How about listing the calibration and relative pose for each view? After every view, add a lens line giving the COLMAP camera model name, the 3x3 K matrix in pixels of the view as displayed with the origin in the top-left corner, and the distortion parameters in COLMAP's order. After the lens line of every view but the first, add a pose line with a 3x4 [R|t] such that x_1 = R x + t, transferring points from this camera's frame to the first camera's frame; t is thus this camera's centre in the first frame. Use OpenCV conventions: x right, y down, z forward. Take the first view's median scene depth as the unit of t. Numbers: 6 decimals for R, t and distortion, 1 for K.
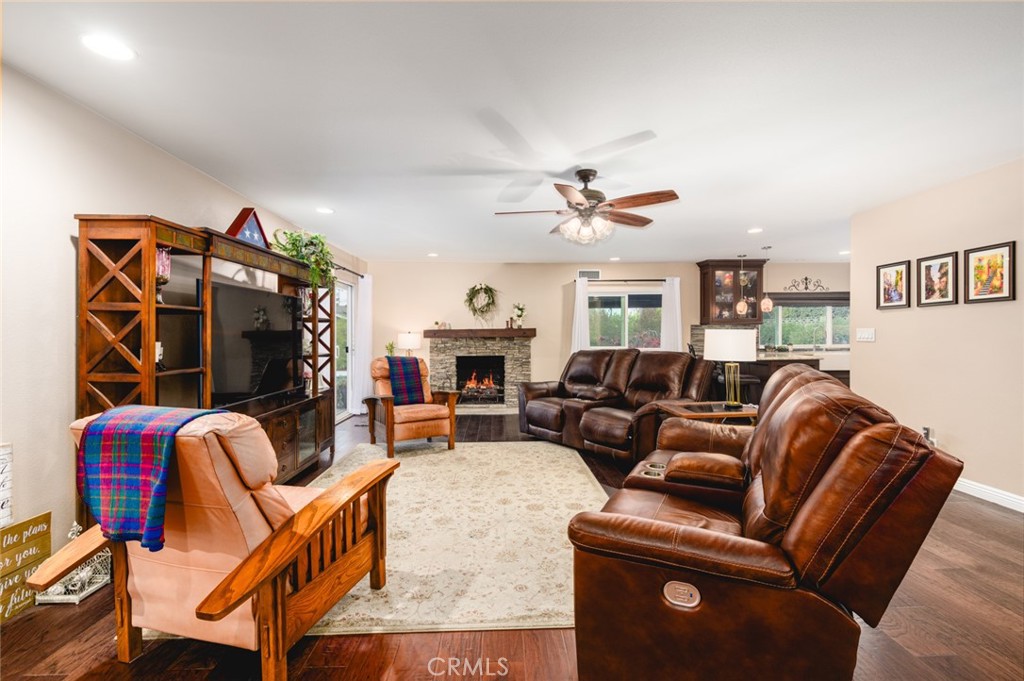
lens RADIAL K [[464.6, 0, 514.9], [0, 464.6, 338.2], [0, 0, 1]] dist [-0.005475, 0.000681]
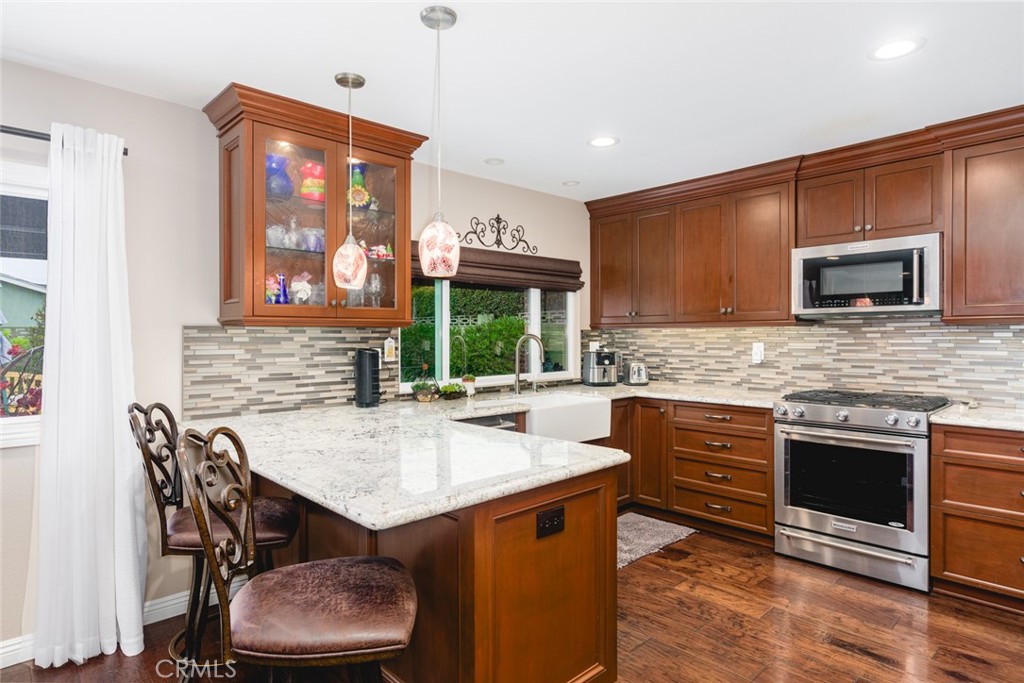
lens RADIAL K [[570.1, 0, 514.9], [0, 570.1, 337.9], [0, 0, 1]] dist [-0.001070, 0.000019]
pose [[0.754298, -0.000429, 0.656532, 0.302372], [0.005730, 0.999966, -0.005930, -0.017855], [-0.656507, 0.008235, 0.754275, 0.604569]]
